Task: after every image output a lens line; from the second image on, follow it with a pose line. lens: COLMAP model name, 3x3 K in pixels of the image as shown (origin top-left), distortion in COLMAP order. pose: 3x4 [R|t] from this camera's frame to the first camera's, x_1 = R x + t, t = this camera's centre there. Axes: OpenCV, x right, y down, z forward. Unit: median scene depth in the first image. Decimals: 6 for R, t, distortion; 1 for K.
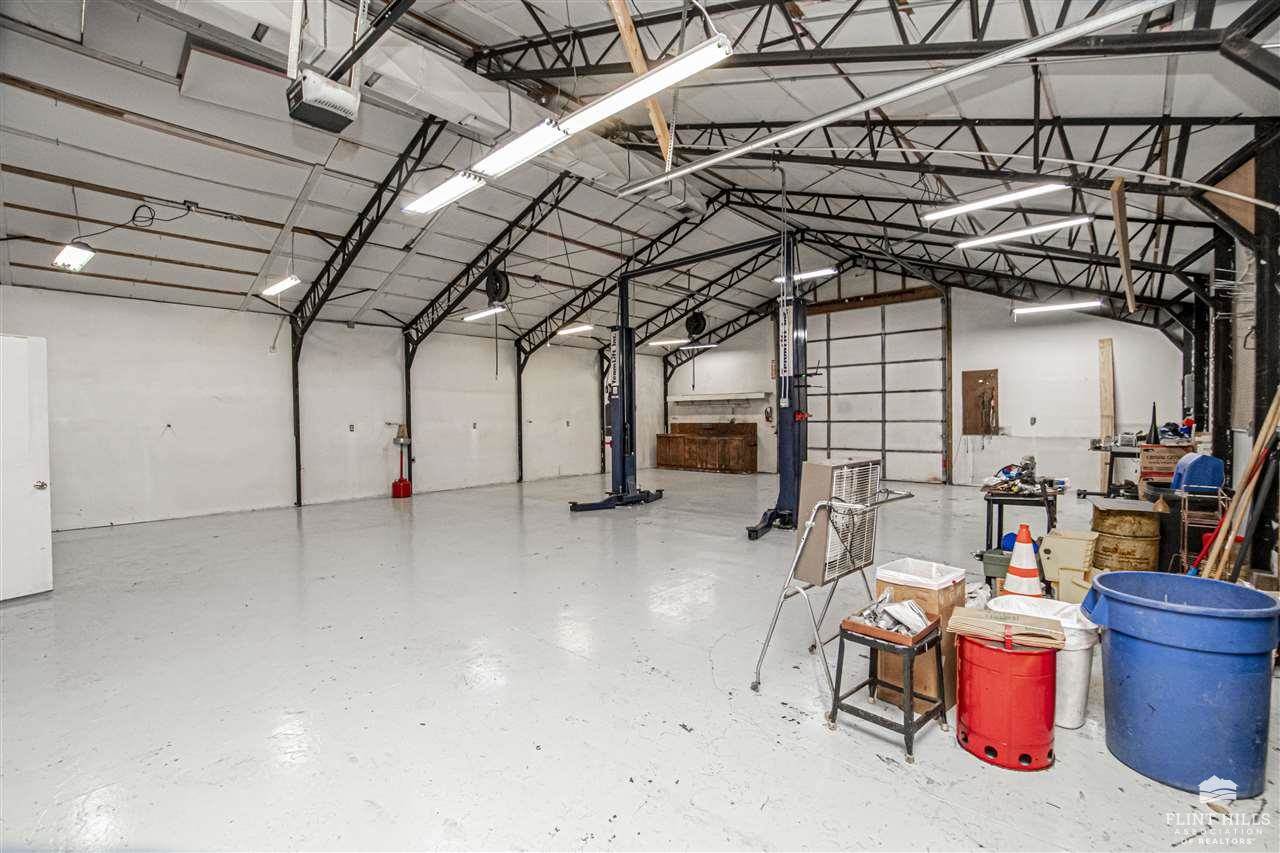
lens RADIAL K [[568.7, 0, 655.1], [0, 568.7, 430.5], [0, 0, 1]] dist [-0.042408, 0.011218]
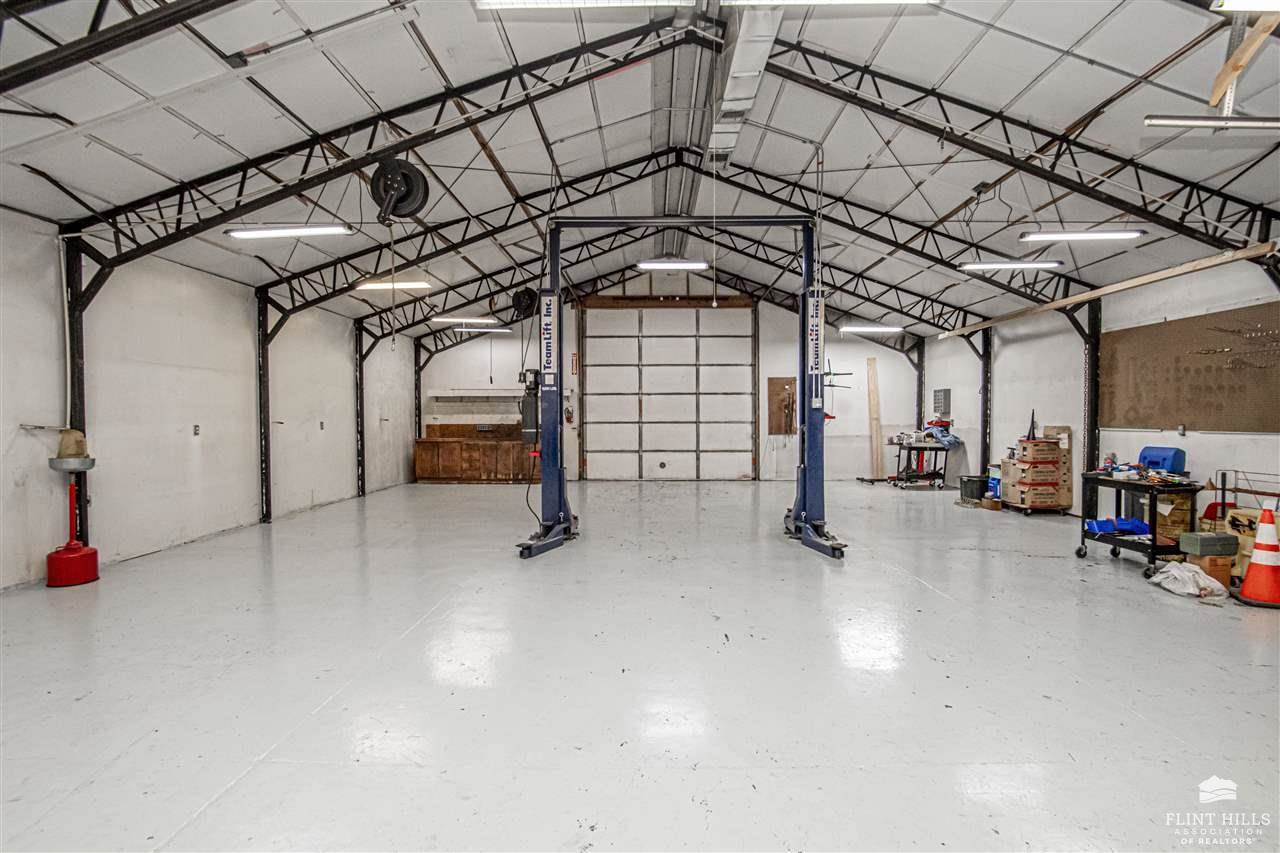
lens RADIAL K [[568.7, 0, 655.1], [0, 568.7, 430.5], [0, 0, 1]] dist [-0.042408, 0.011218]
pose [[0.749865, -0.008296, 0.661539, -0.337554], [0.008499, 0.999960, 0.002906, -0.005523], [-0.661536, 0.003443, 0.749905, 0.290722]]
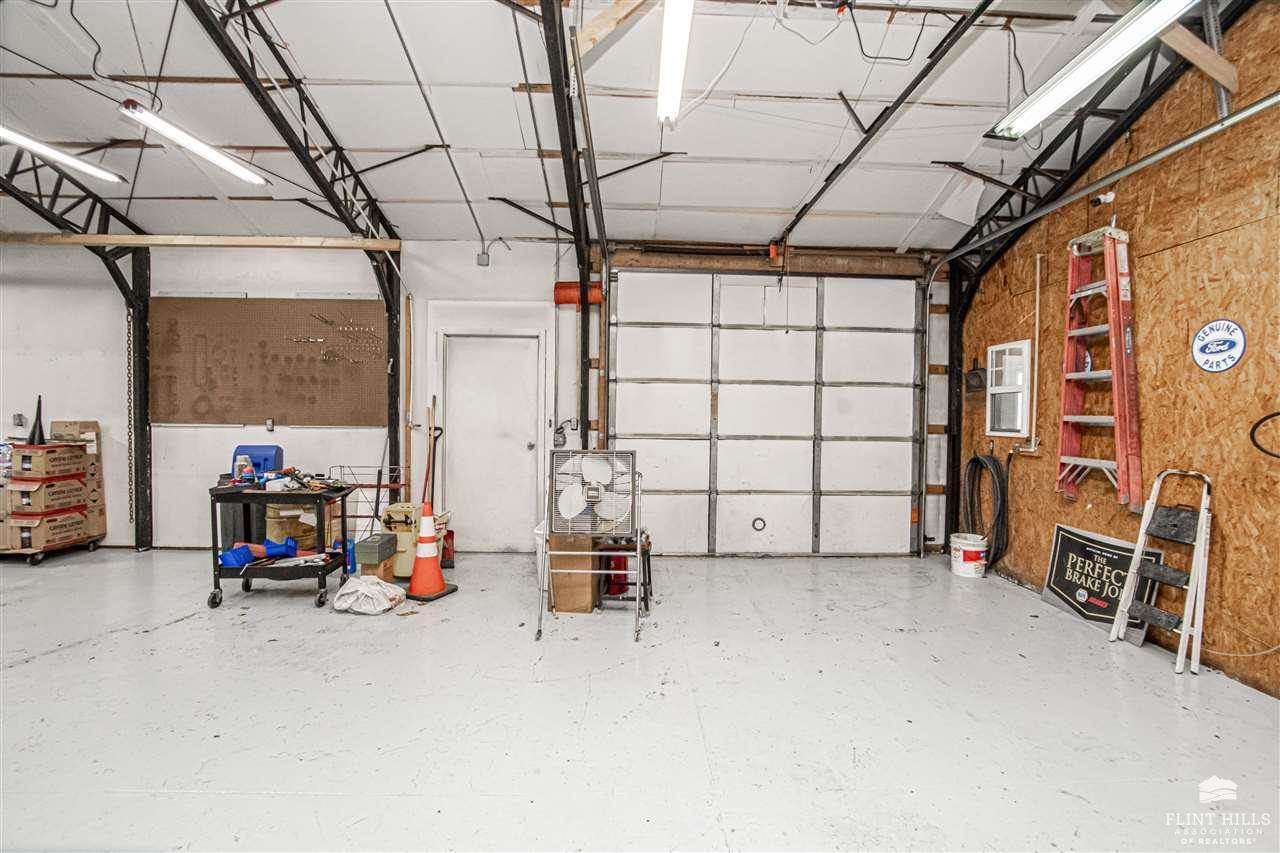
lens RADIAL K [[568.7, 0, 655.1], [0, 568.7, 430.5], [0, 0, 1]] dist [-0.042408, 0.011218]
pose [[-0.686766, -0.021575, 0.726559, -0.178968], [0.008638, 0.999247, 0.037837, -0.010365], [-0.726827, 0.032262, -0.686062, 0.440263]]
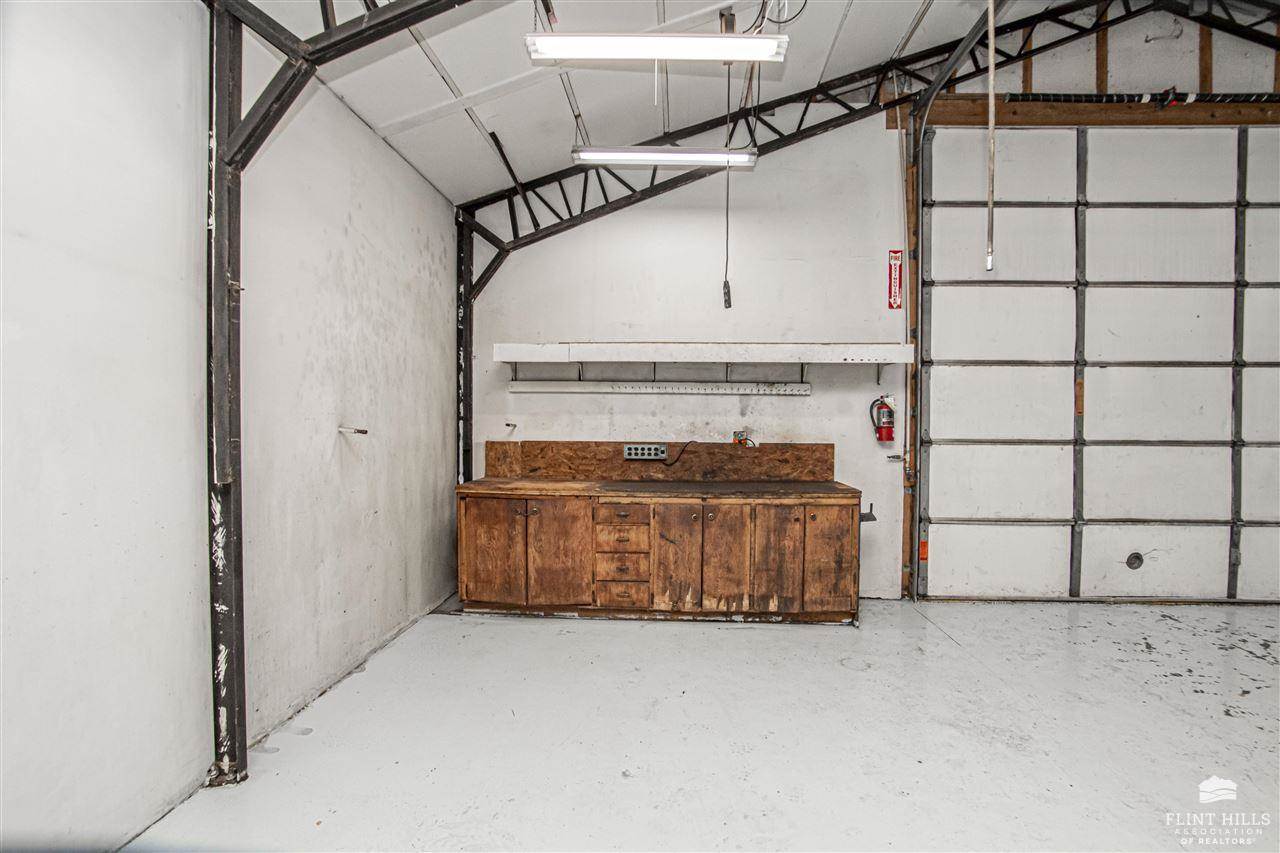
lens RADIAL K [[568.7, 0, 655.1], [0, 568.7, 430.5], [0, 0, 1]] dist [-0.042408, 0.011218]
pose [[0.778199, 0.003990, 0.628005, -0.115876], [-0.001928, 0.999990, -0.003964, -0.023142], [-0.628015, 0.001874, 0.778199, 0.982593]]
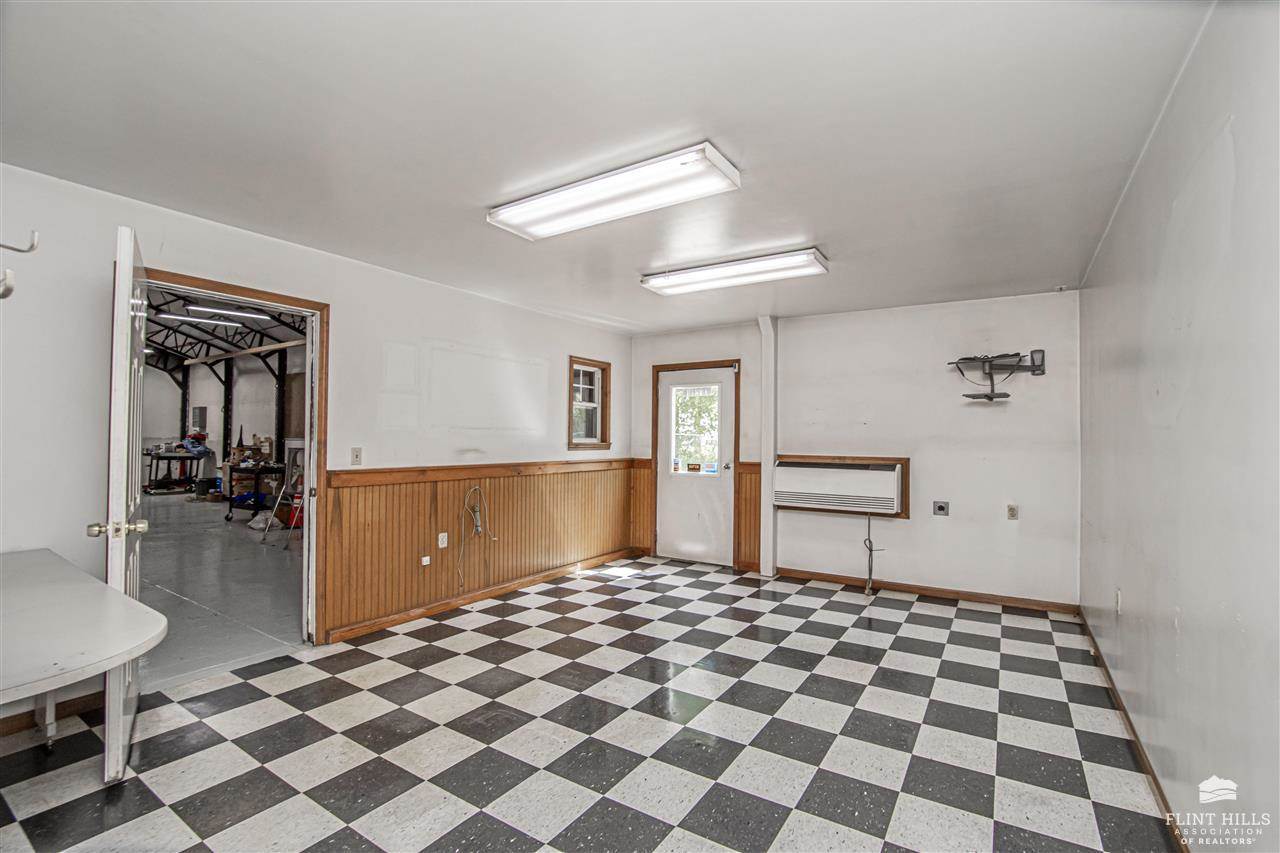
lens RADIAL K [[568.7, 0, 655.1], [0, 568.7, 430.5], [0, 0, 1]] dist [-0.042408, 0.011218]
pose [[-0.154917, 0.021863, 0.987686, -0.556355], [0.013047, 0.999713, -0.020082, 0.011490], [-0.987841, 0.009775, -0.155158, -0.031965]]
